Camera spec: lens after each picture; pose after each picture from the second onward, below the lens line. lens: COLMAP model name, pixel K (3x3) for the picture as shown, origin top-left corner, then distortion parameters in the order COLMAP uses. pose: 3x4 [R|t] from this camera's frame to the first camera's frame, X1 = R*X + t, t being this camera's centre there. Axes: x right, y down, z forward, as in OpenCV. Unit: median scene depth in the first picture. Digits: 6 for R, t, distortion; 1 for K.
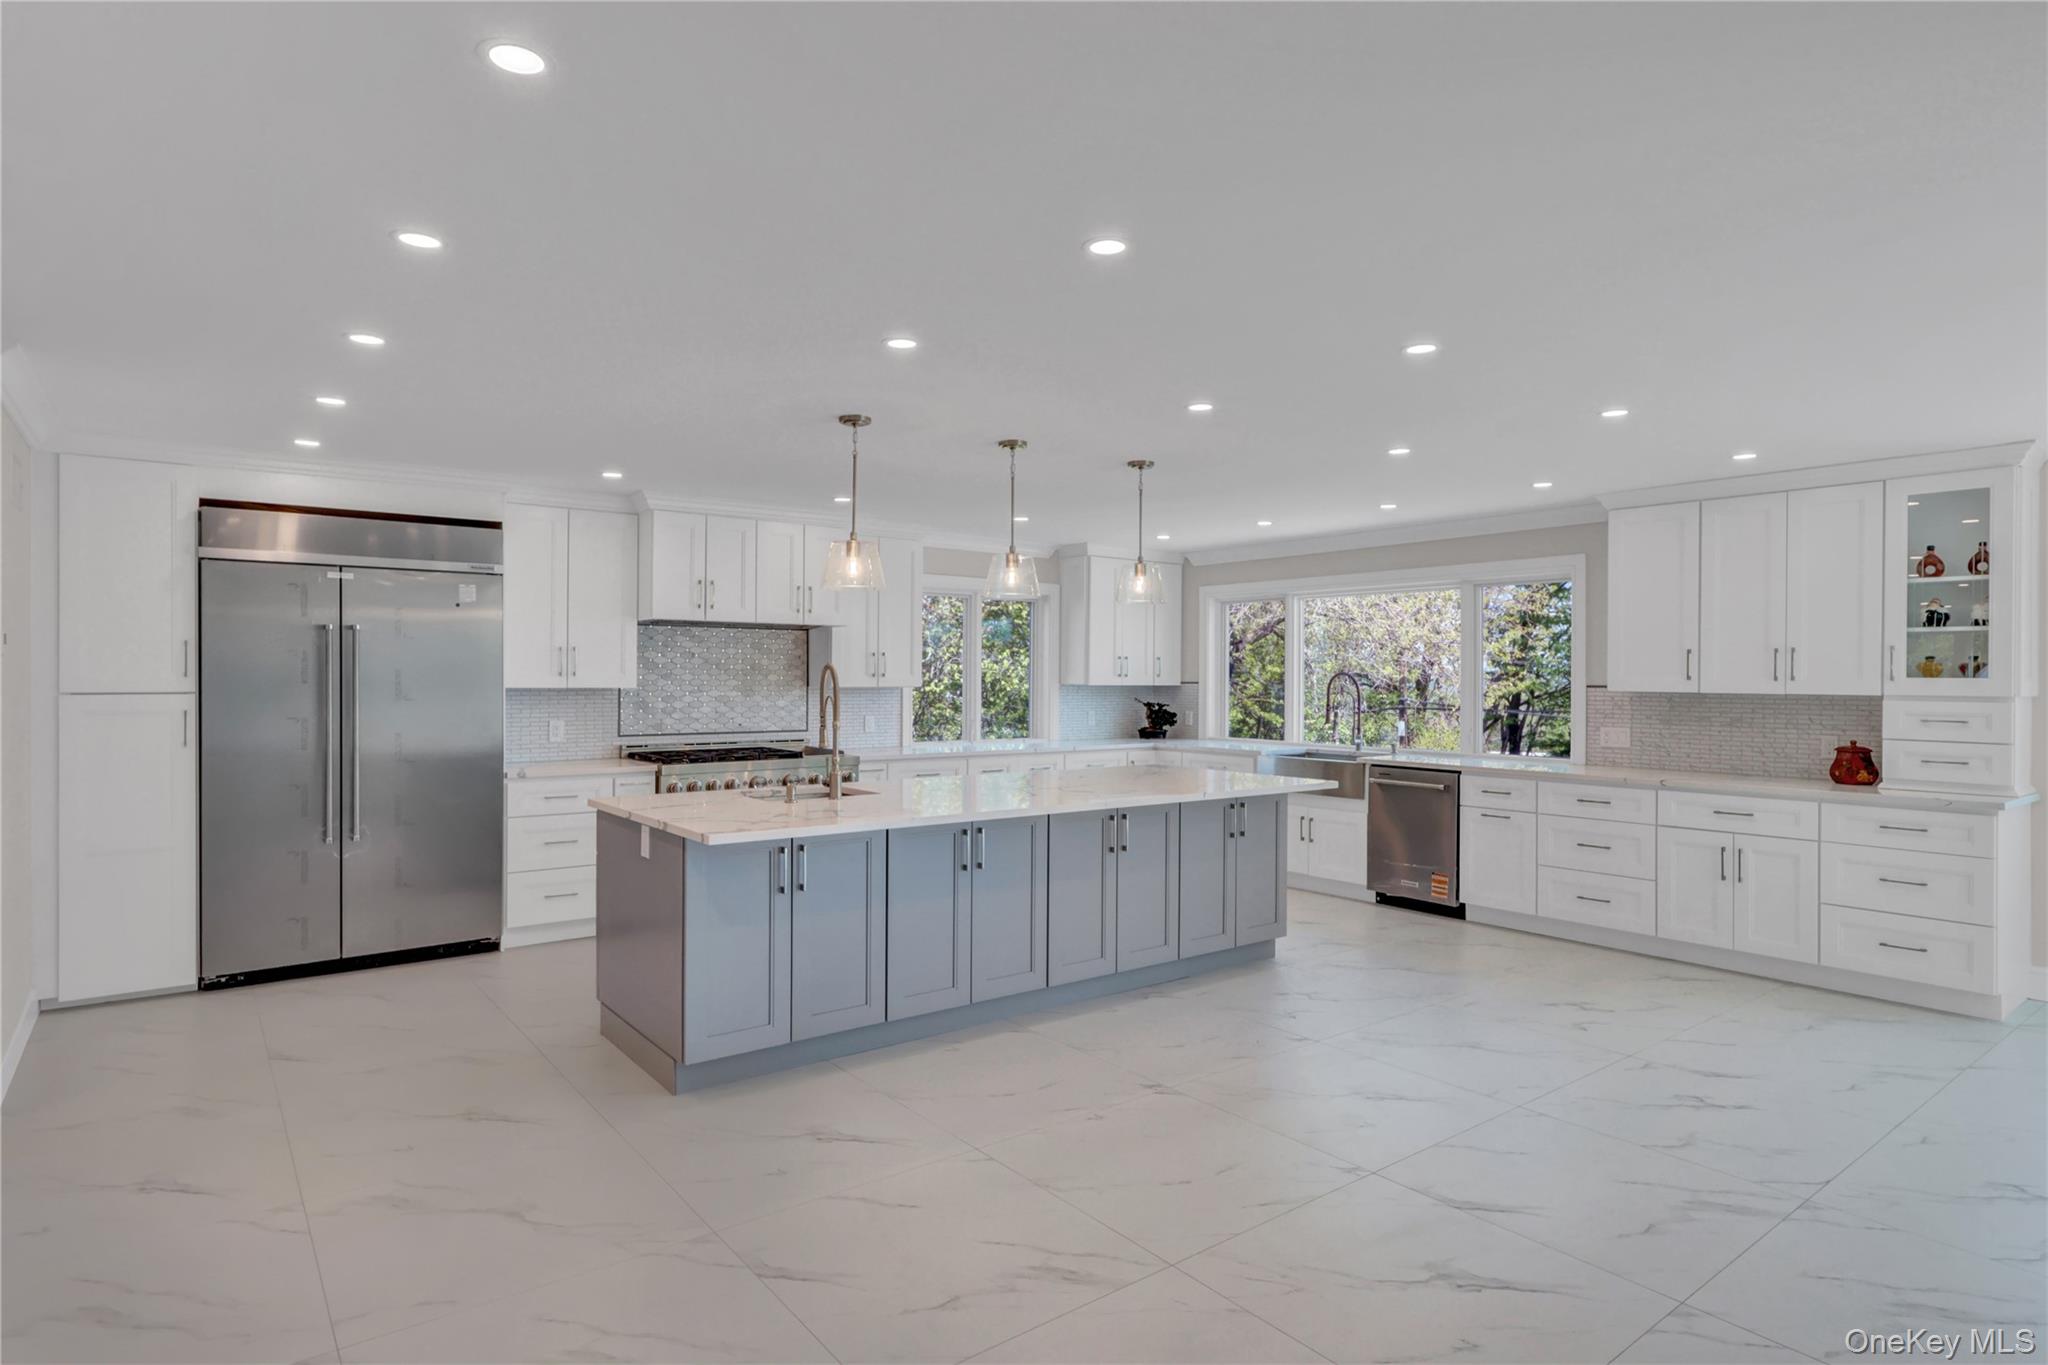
lens RADIAL K [[1094.0, 0, 1020.9], [0, 1094.0, 682.4], [0, 0, 1]] dist [-0.005173, 0.002962]
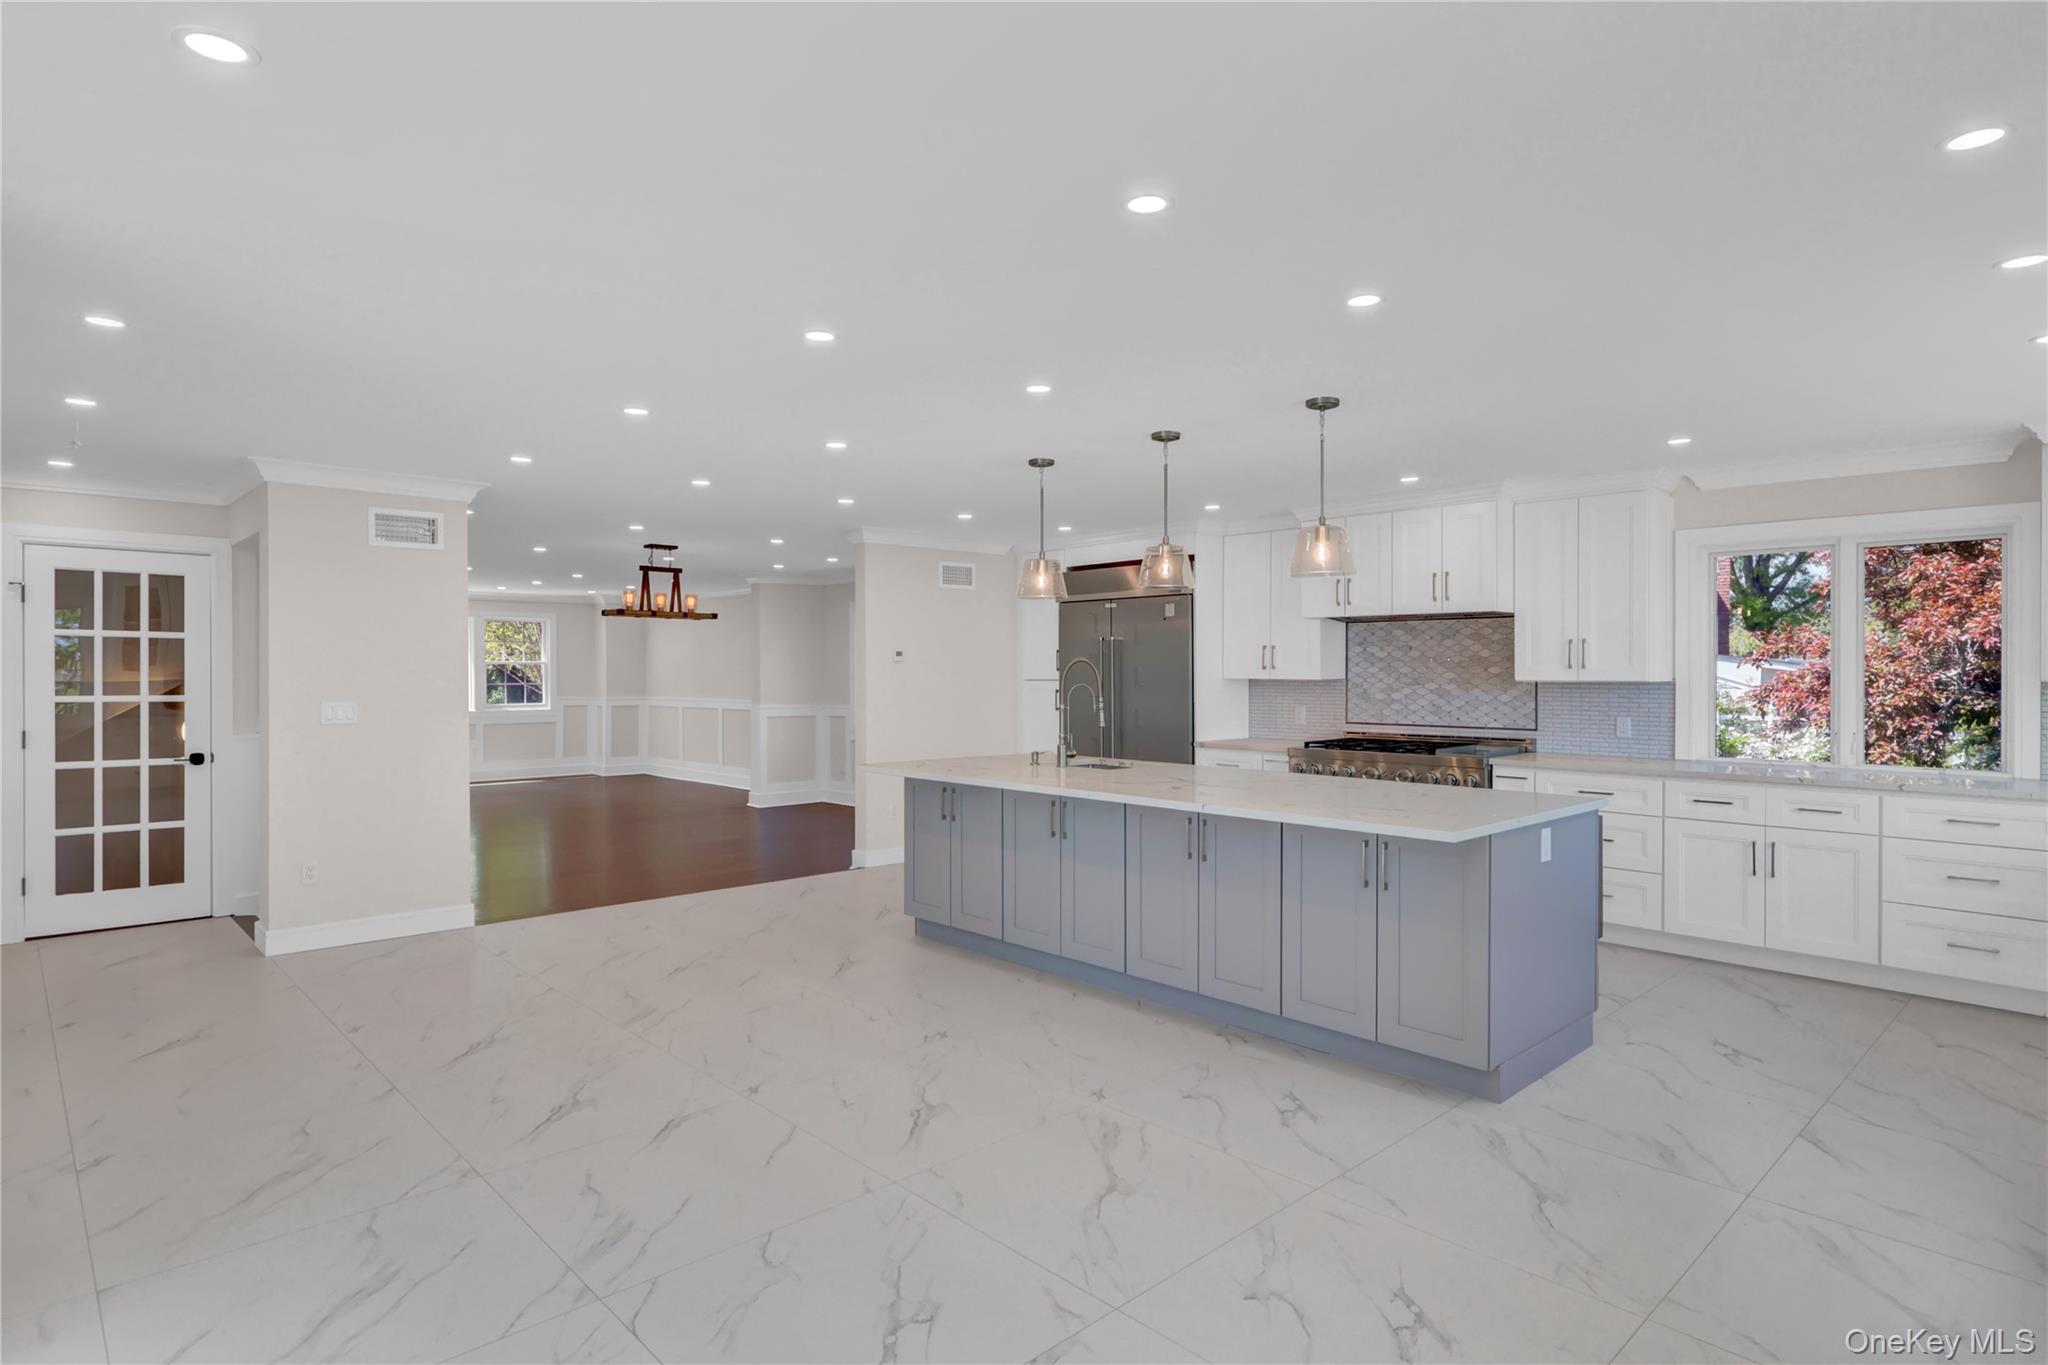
lens RADIAL K [[1094.0, 0, 1028.0], [0, 1094.0, 687.2], [0, 0, 1]] dist [-0.005173, 0.002962]
pose [[0.101250, 0.011190, -0.994798, 0.722694], [-0.003912, 0.999933, 0.010850, 0.001815], [0.994853, 0.002793, 0.101287, 0.570790]]
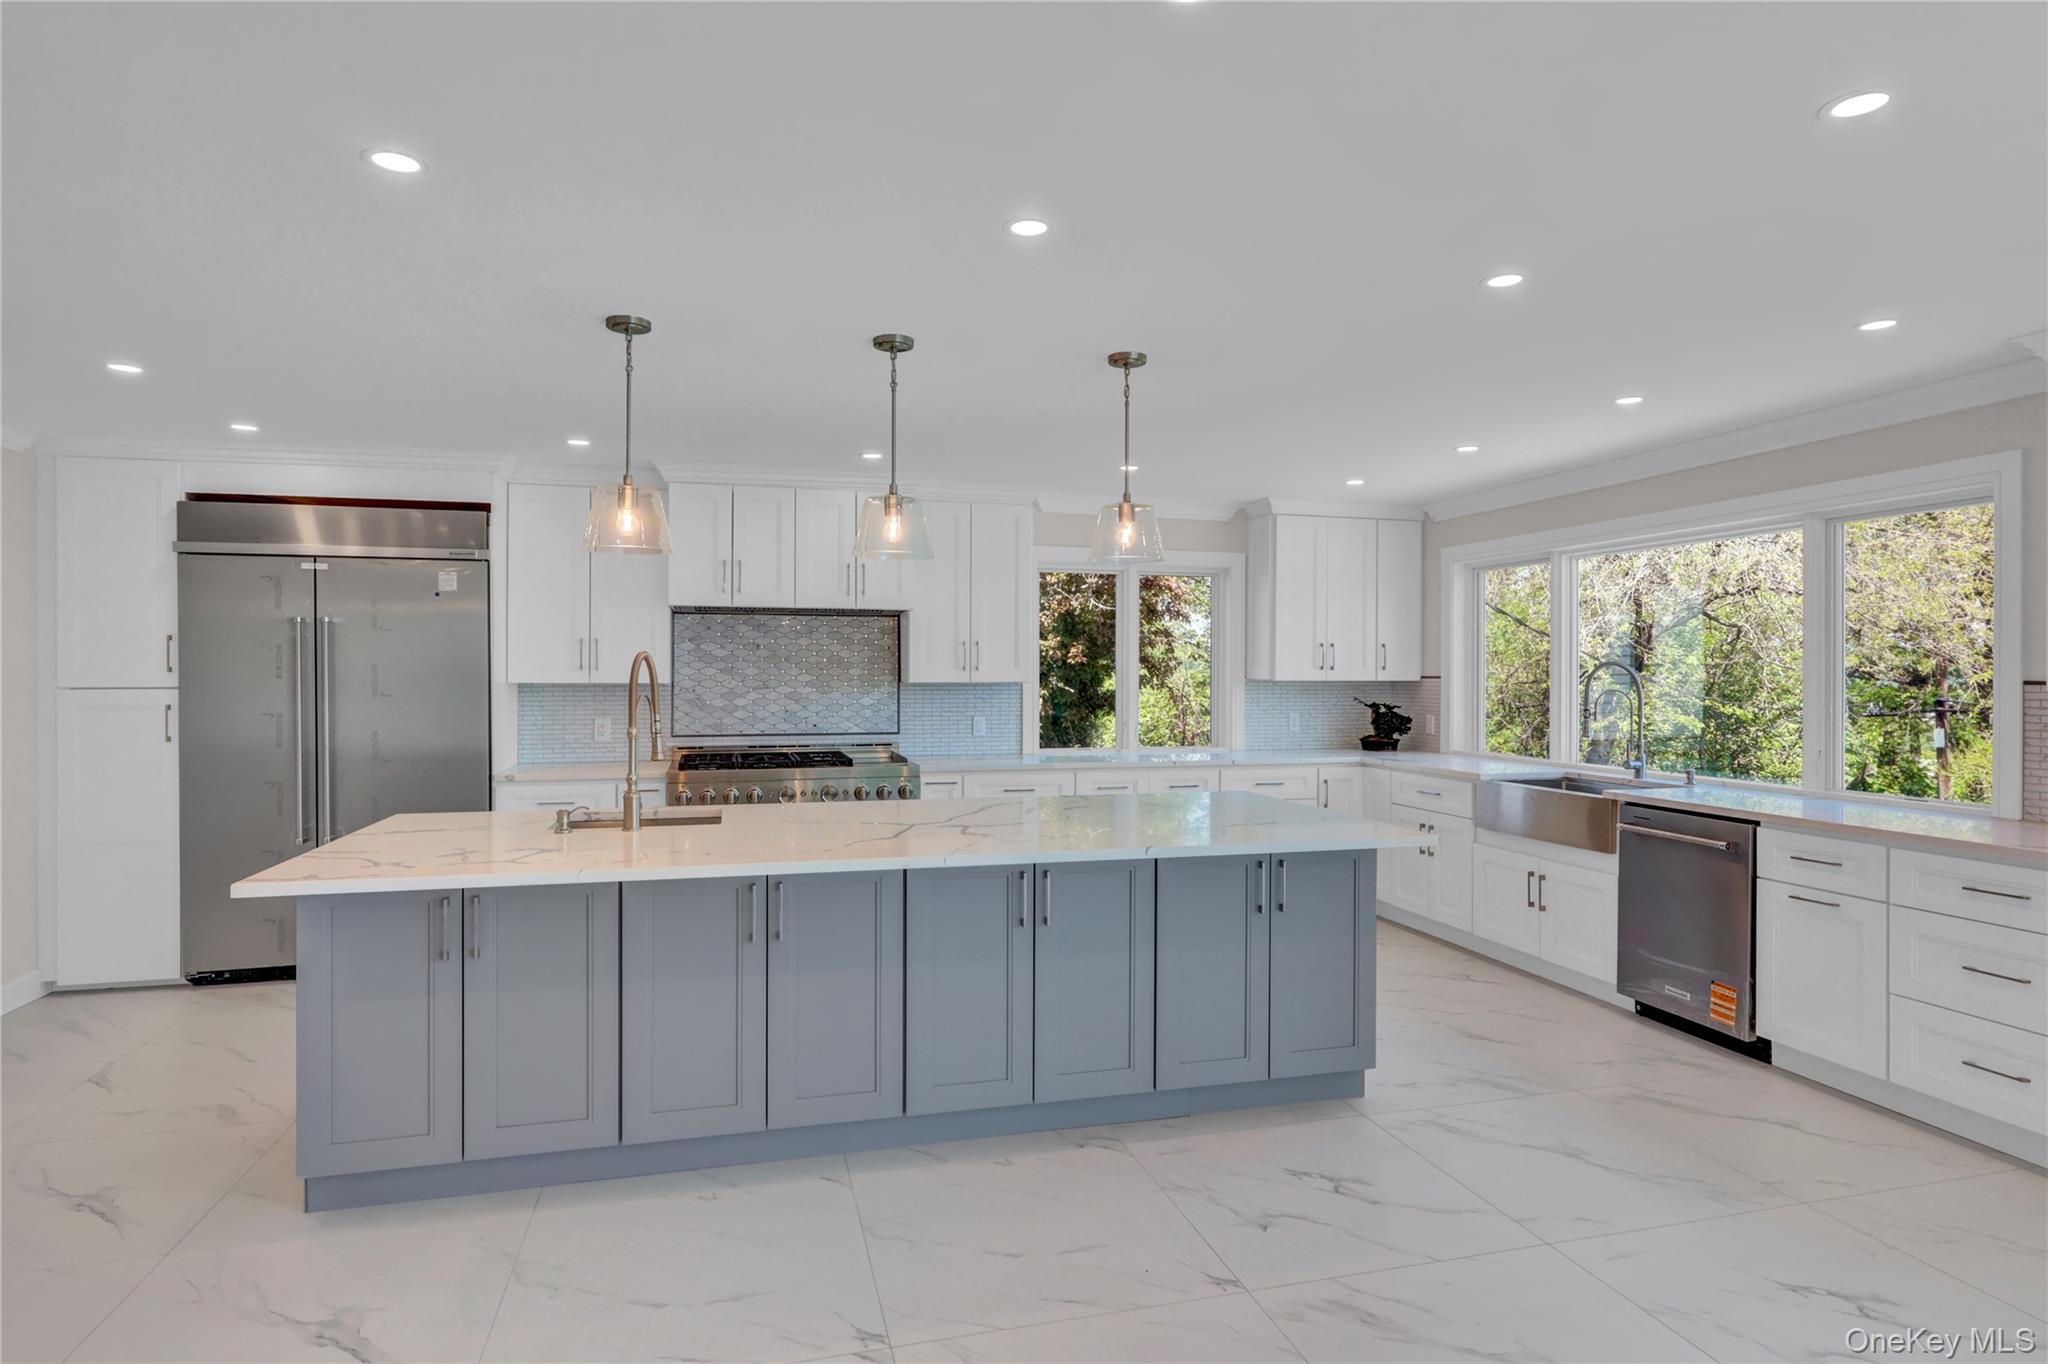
lens RADIAL K [[1094.0, 0, 1021.7], [0, 1094.0, 680.3], [0, 0, 1]] dist [-0.005173, 0.002962]
pose [[0.923534, 0.000199, -0.383516, 0.253269], [0.000628, 0.999998, 0.002031, 0.000865], [0.383516, -0.002116, 0.923532, 0.275749]]
